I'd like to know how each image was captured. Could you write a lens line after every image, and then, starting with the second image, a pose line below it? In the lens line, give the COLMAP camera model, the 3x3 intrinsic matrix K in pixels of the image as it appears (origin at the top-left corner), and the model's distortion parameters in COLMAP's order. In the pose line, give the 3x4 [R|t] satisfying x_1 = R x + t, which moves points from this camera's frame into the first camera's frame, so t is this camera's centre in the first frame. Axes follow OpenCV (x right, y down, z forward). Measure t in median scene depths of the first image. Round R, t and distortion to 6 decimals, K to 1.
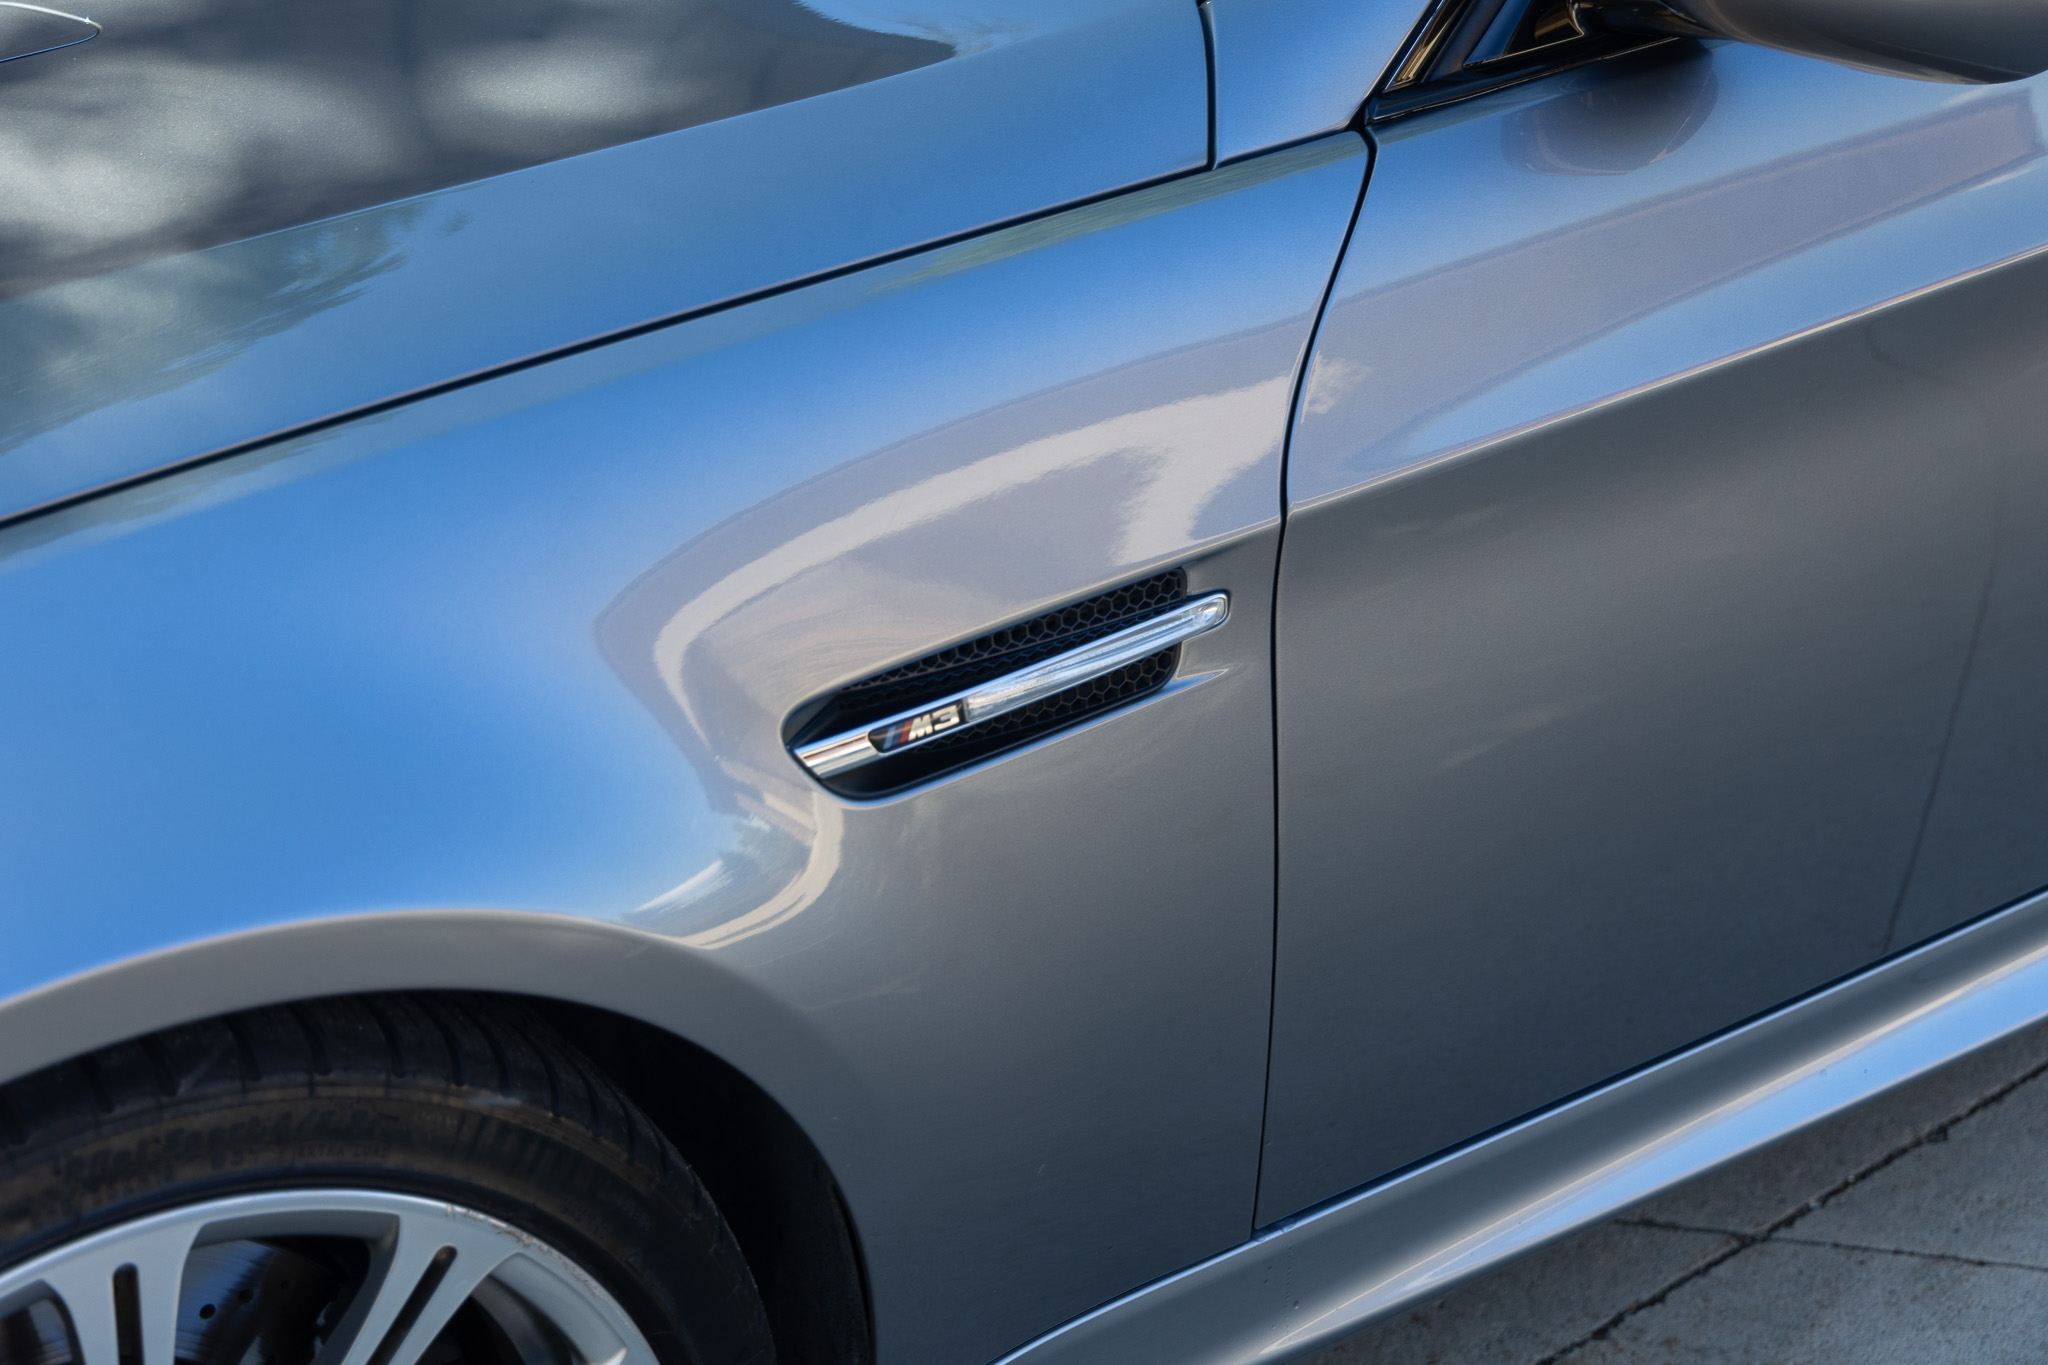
lens RADIAL K [[3295.1, 0, 1024.0], [0, 3295.1, 682.5], [0, 0, 1]] dist [0.006604, 0.110761]
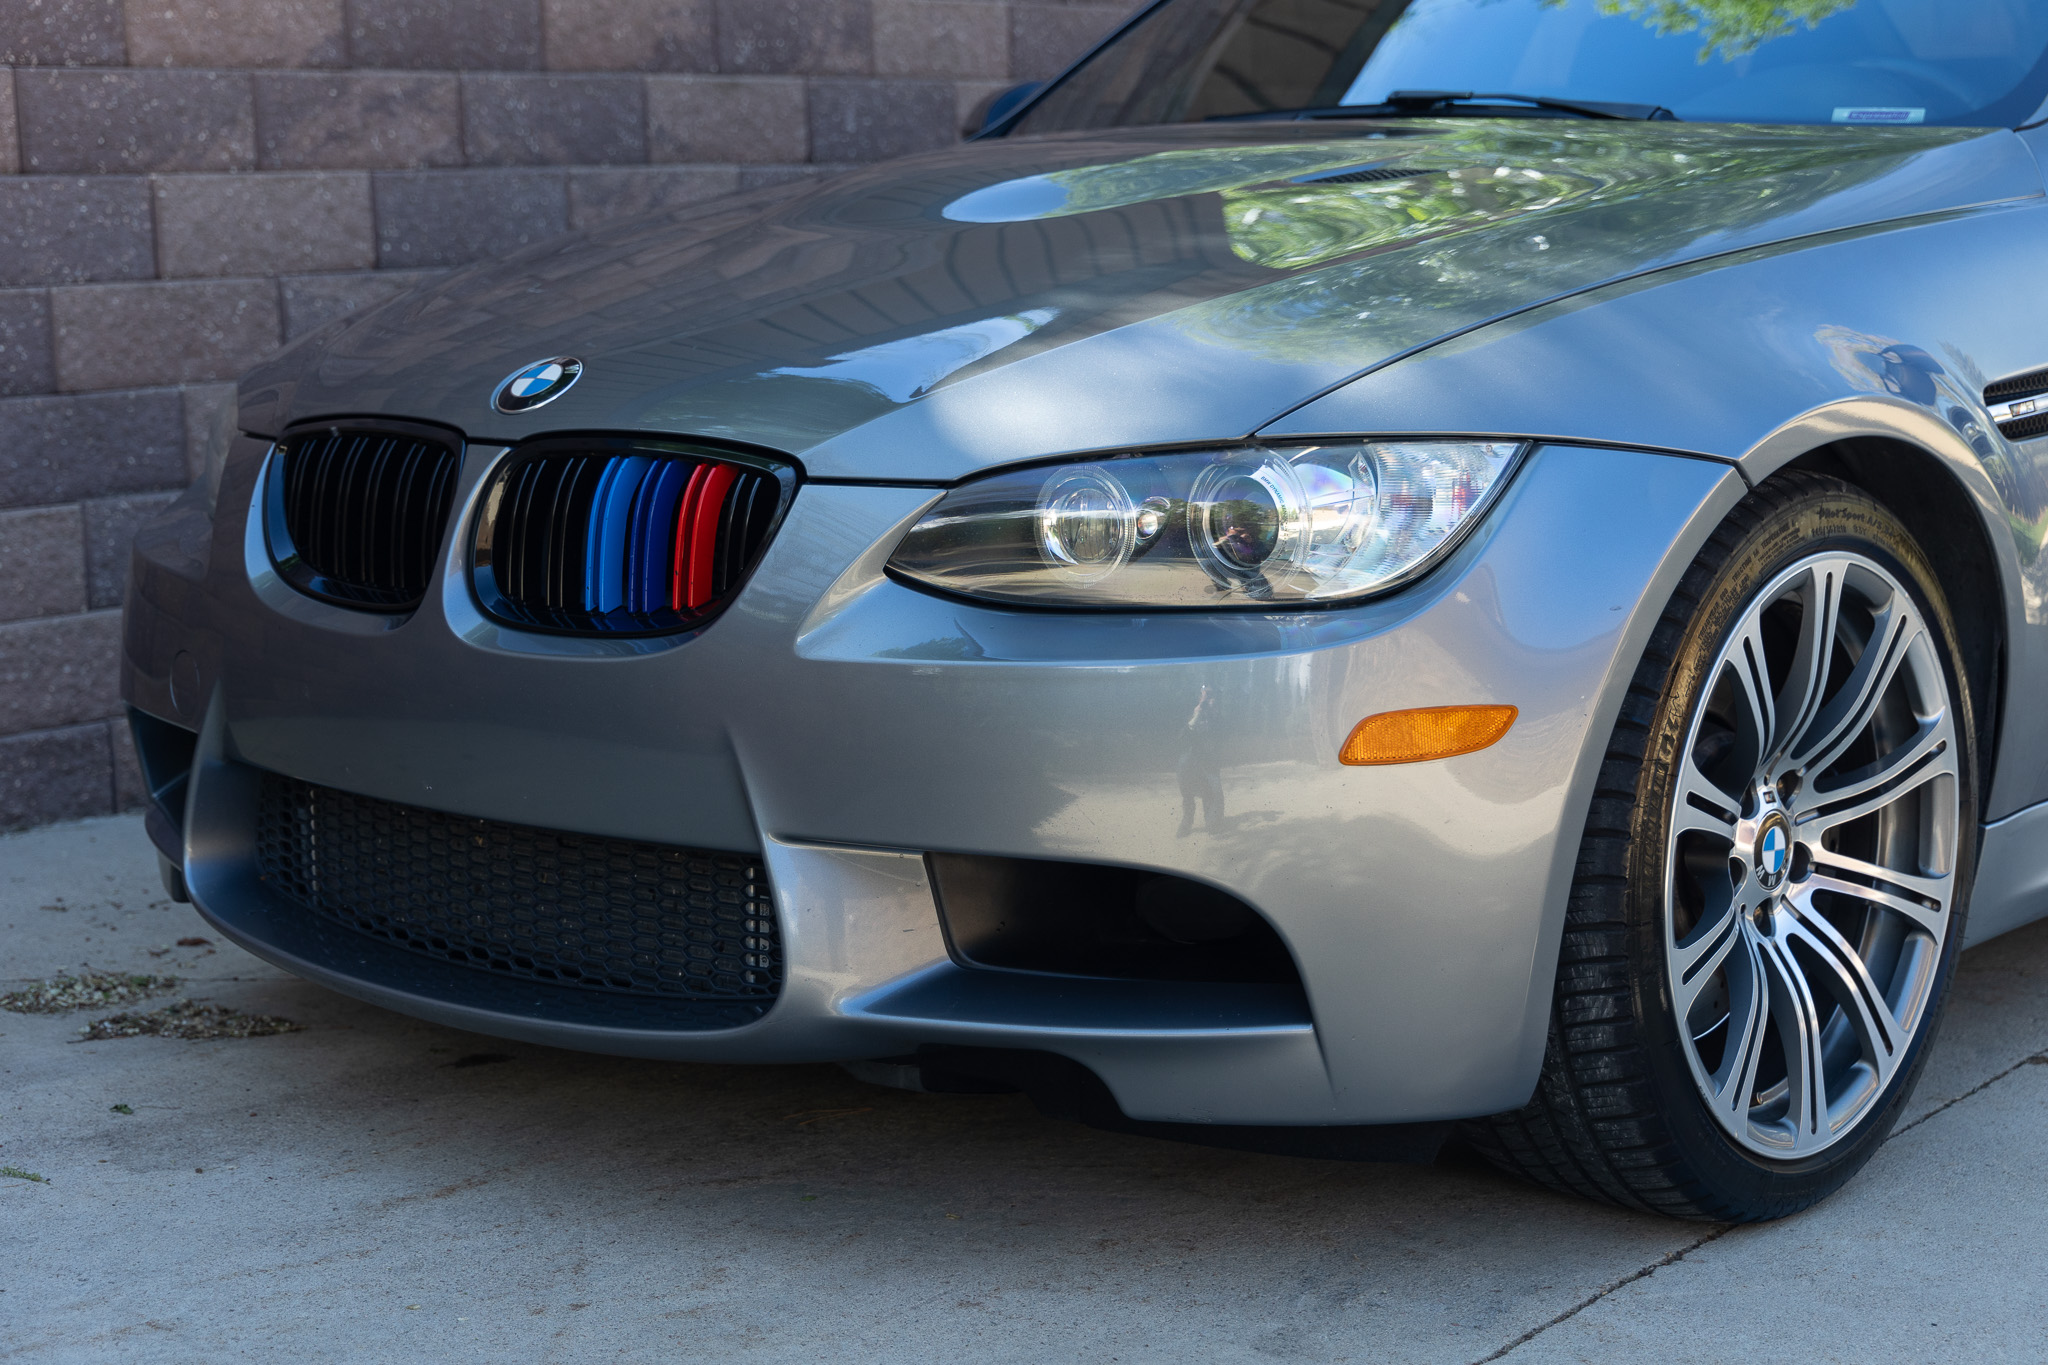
lens RADIAL K [[3295.1, 0, 1024.0], [0, 3295.1, 682.5], [0, 0, 1]] dist [0.006604, 0.110761]
pose [[0.973109, -0.042250, 0.226437, -0.755192], [0.114264, 0.942099, -0.315266, 0.511357], [-0.200006, 0.332662, 0.921593, -0.497743]]
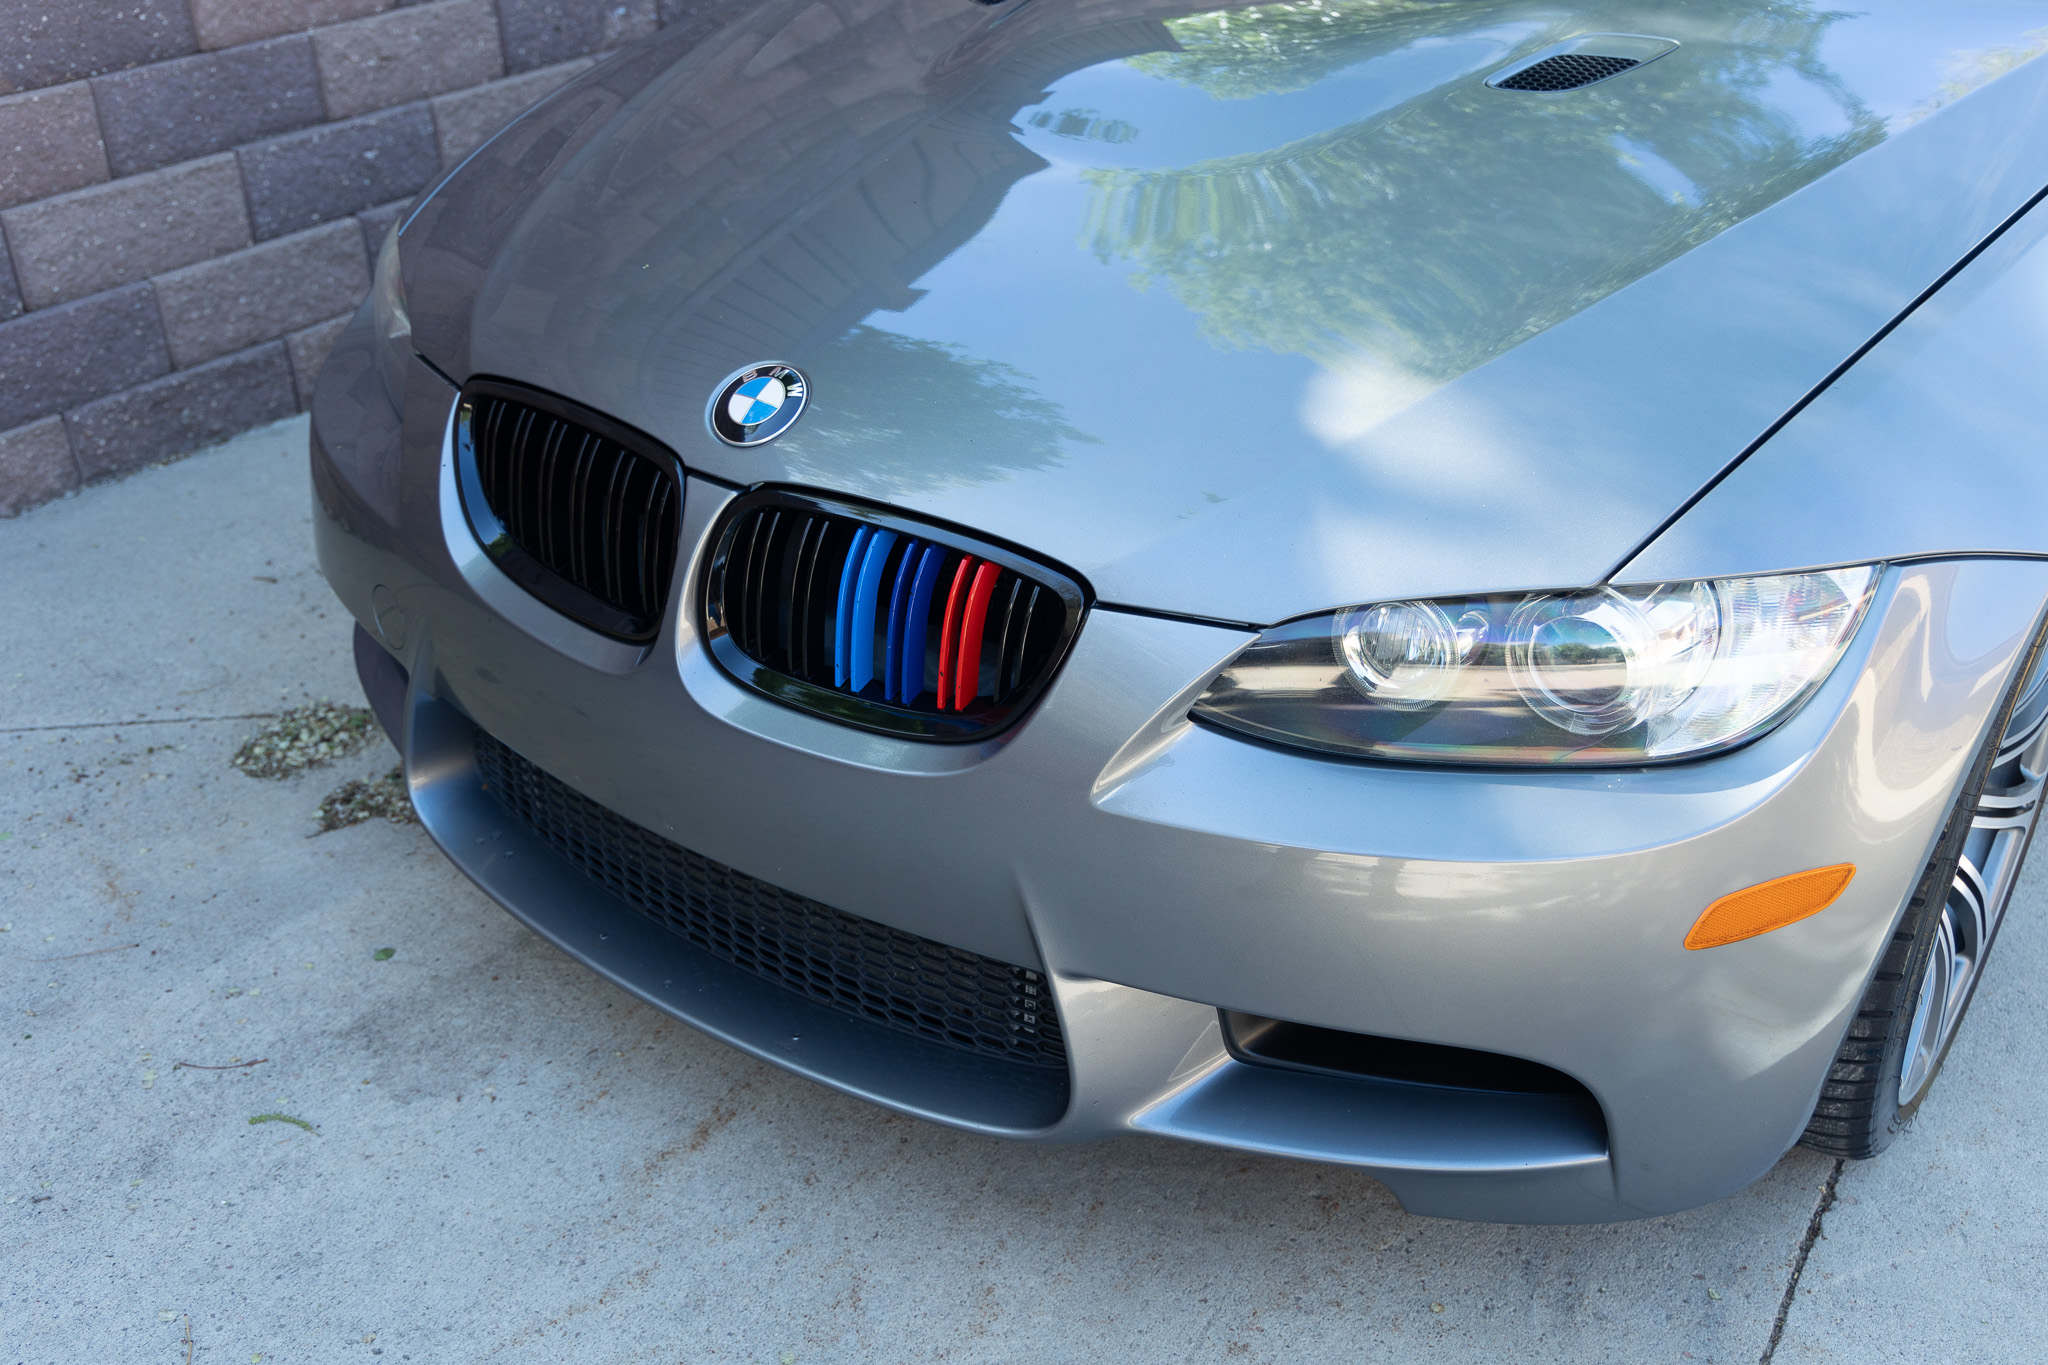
lens RADIAL K [[1947.3, 0, 1024.0], [0, 1947.3, 682.5], [0, 0, 1]] dist [0.000681, 0.002749]
pose [[0.950034, -0.145074, 0.276385, -0.760790], [0.132918, 0.989165, 0.062325, 0.047798], [-0.282432, -0.022474, 0.959024, -0.019774]]
